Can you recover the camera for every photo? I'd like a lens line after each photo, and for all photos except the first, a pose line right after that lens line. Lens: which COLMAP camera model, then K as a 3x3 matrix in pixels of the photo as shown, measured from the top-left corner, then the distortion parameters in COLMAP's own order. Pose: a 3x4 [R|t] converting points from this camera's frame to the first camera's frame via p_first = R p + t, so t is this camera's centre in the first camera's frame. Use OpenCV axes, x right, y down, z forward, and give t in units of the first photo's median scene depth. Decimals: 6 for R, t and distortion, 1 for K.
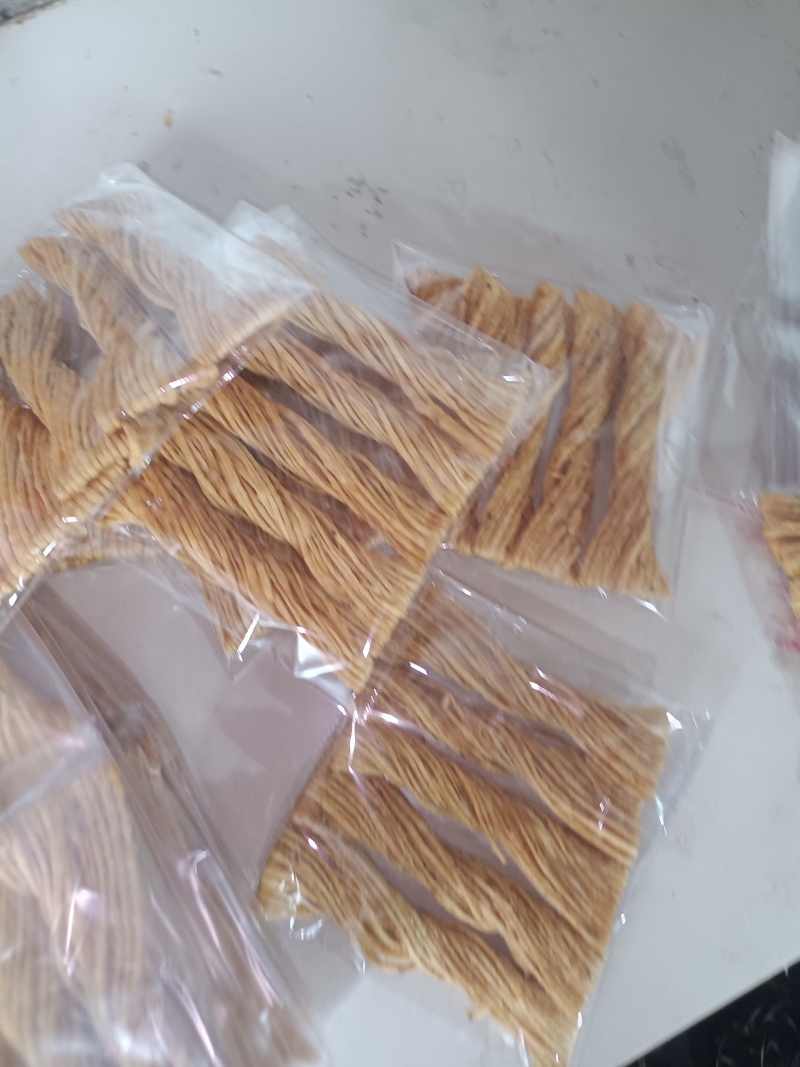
lens RADIAL K [[794.0, 0, 375.1], [0, 794.0, 485.1], [0, 0, 1]] dist [0.011661, -0.002366]
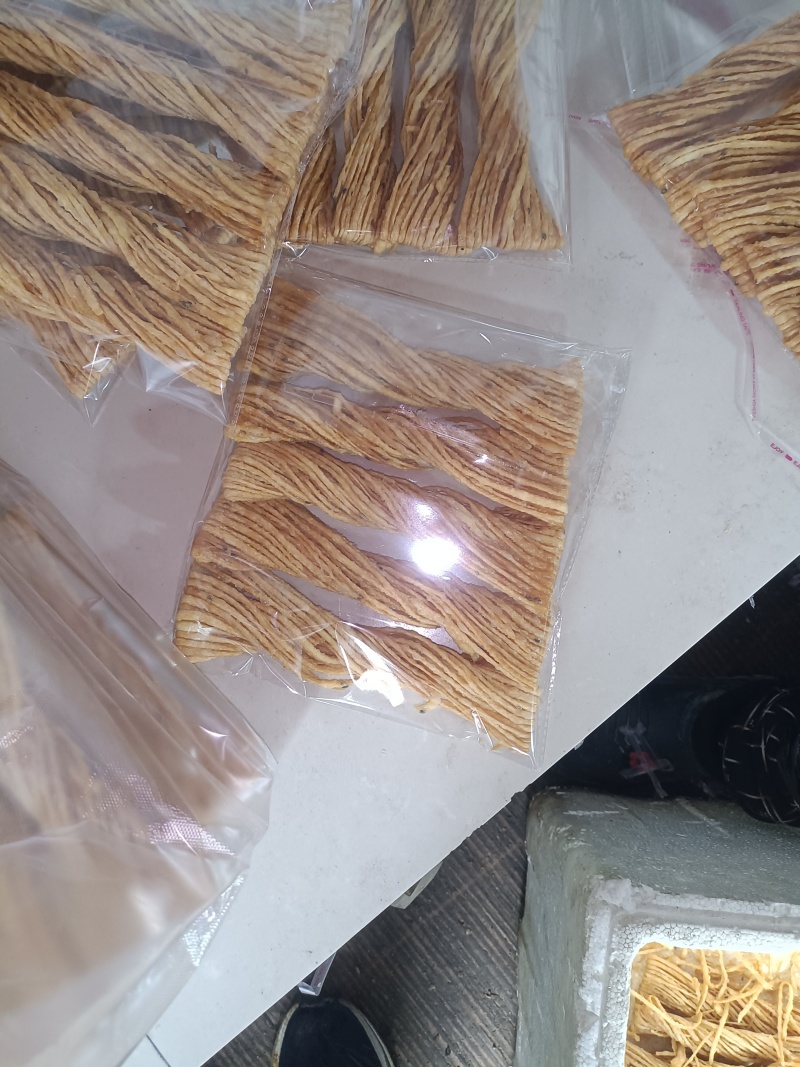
lens RADIAL K [[794.0, 0, 375.1], [0, 794.0, 485.1], [0, 0, 1]] dist [0.011661, -0.002366]
pose [[0.977326, -0.211222, -0.014836, 0.130441], [0.211345, 0.968801, 0.129454, 0.263955], [-0.012970, -0.129654, 0.991474, 0.101476]]
